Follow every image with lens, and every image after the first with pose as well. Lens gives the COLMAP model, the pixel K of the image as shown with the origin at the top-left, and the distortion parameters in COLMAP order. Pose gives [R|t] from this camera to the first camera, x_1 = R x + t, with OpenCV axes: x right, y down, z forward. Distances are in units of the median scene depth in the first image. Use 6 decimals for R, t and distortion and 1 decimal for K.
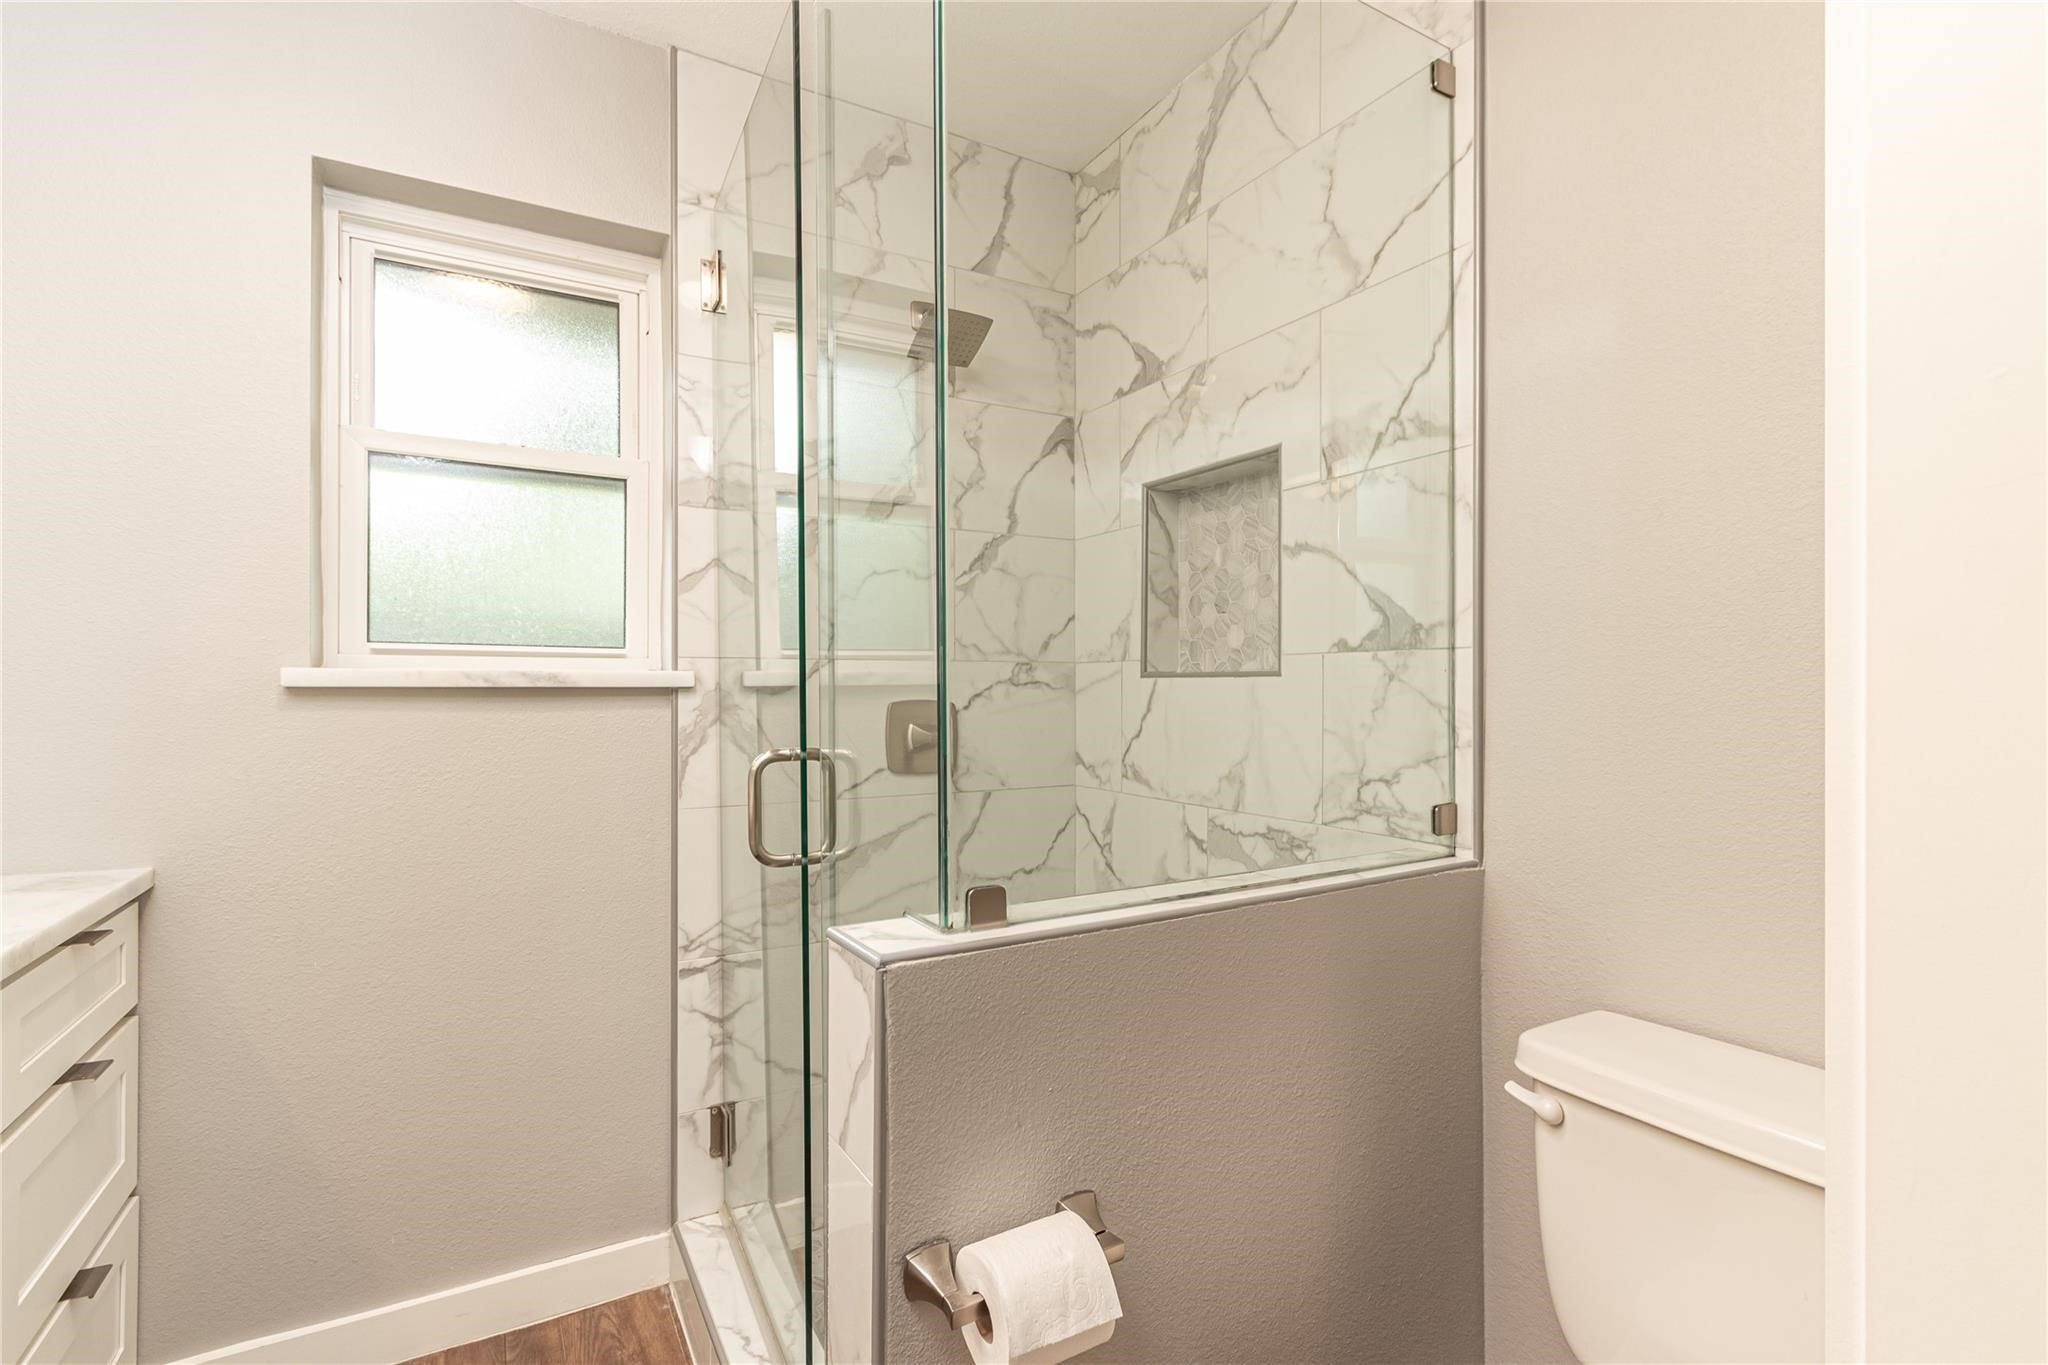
lens RADIAL K [[976.6, 0, 1024.0], [0, 976.6, 682.5], [0, 0, 1]] dist [0.003888, 0.000513]
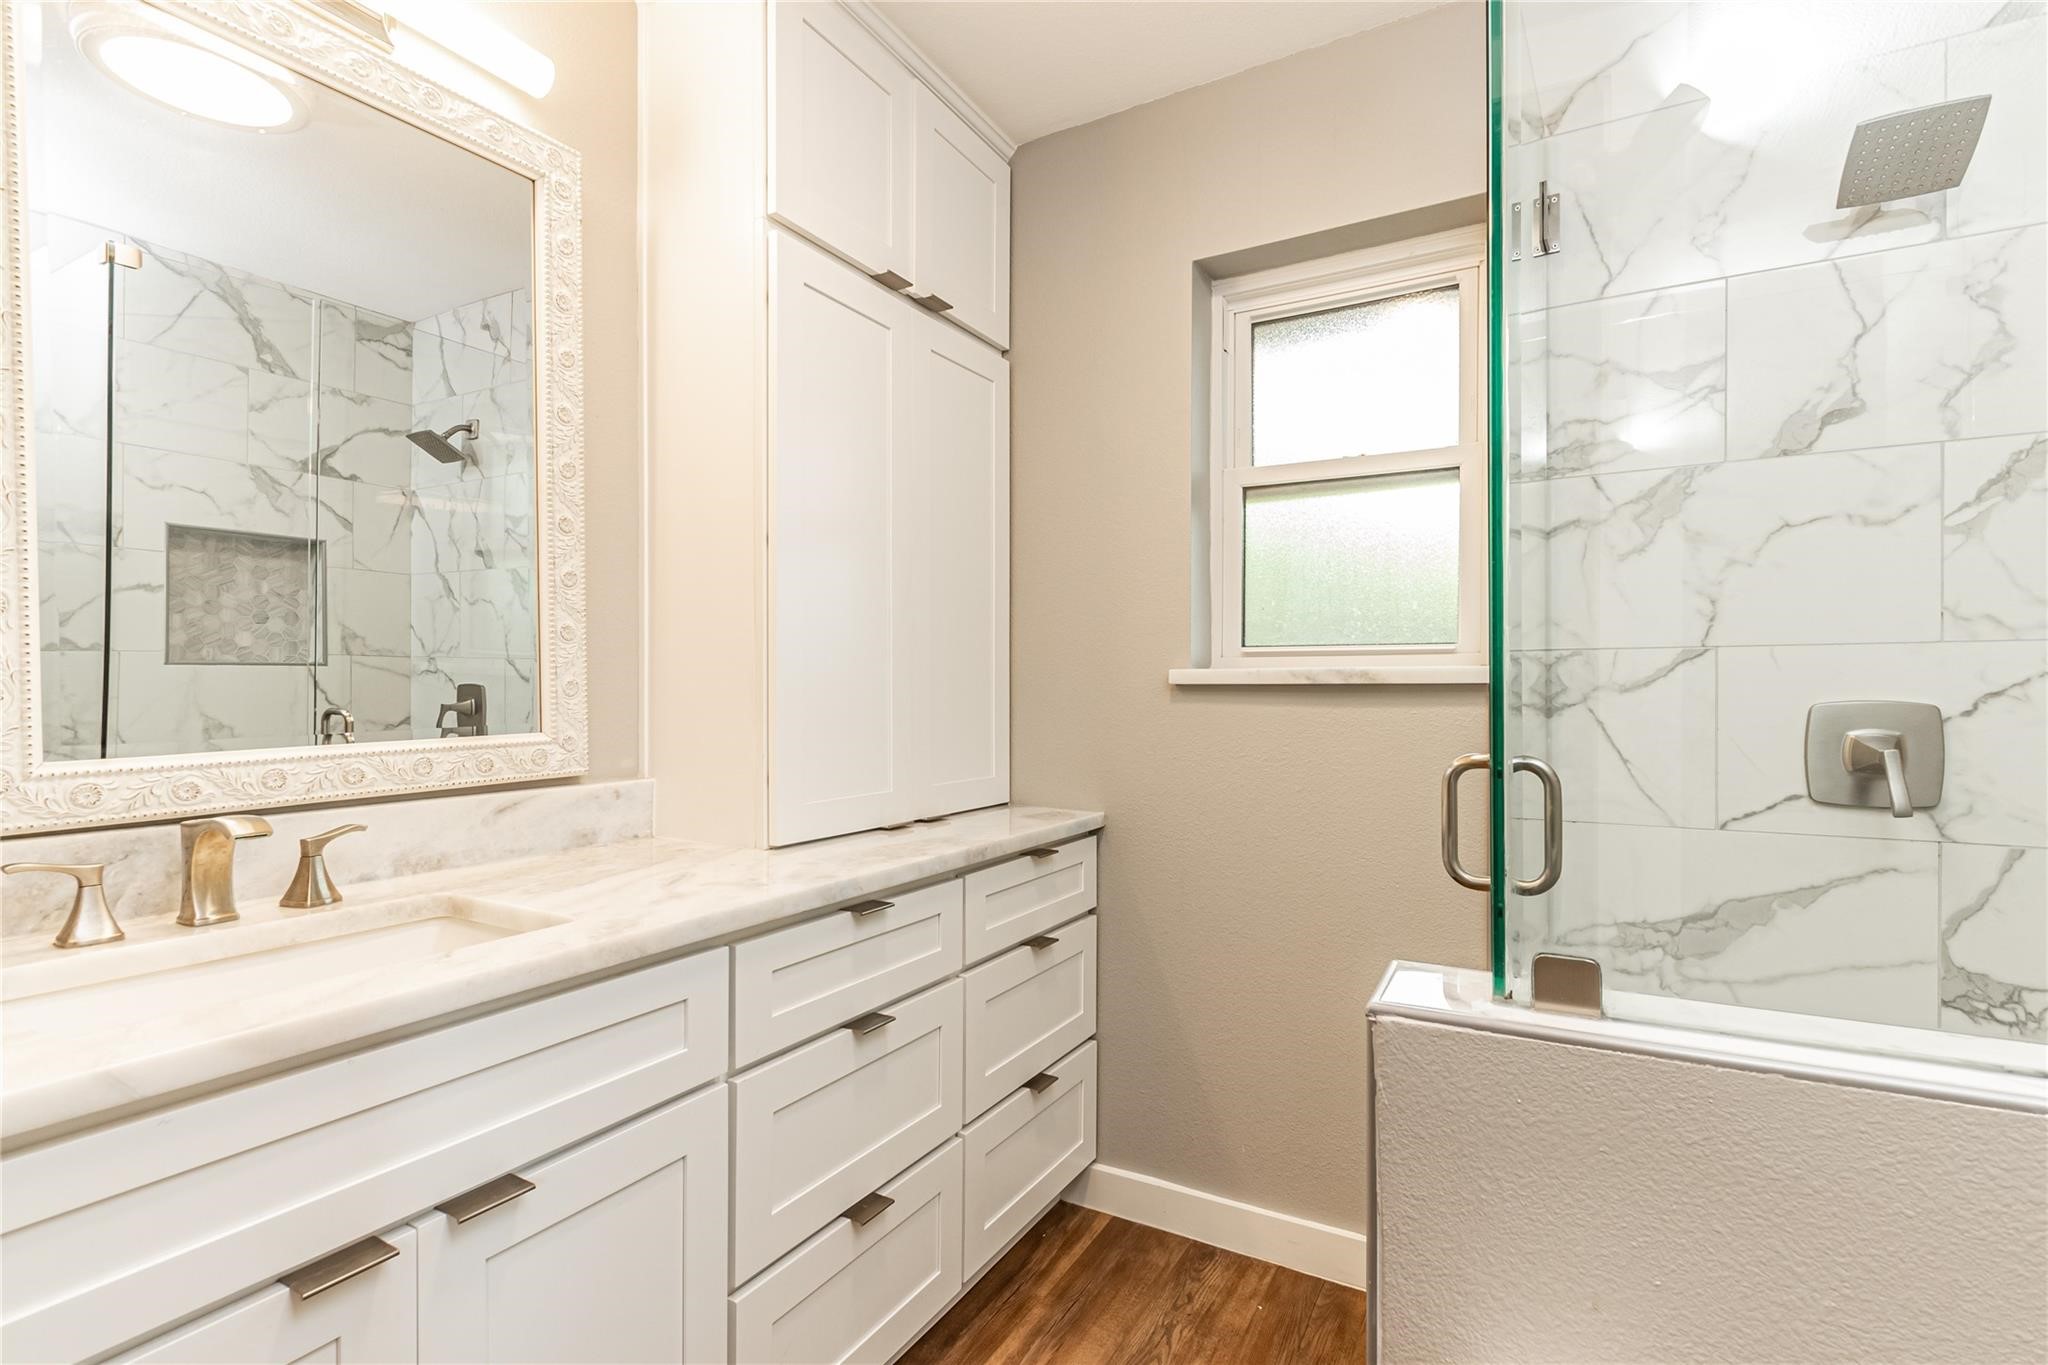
lens RADIAL K [[964.7, 0, 1025.0], [0, 964.7, 690.7], [0, 0, 1]] dist [0.024865, -0.016970]
pose [[0.506607, 0.002558, -0.862173, 0.223753], [0.007226, 0.999948, 0.007212, 0.001848], [0.862147, -0.009884, 0.506562, 0.170690]]
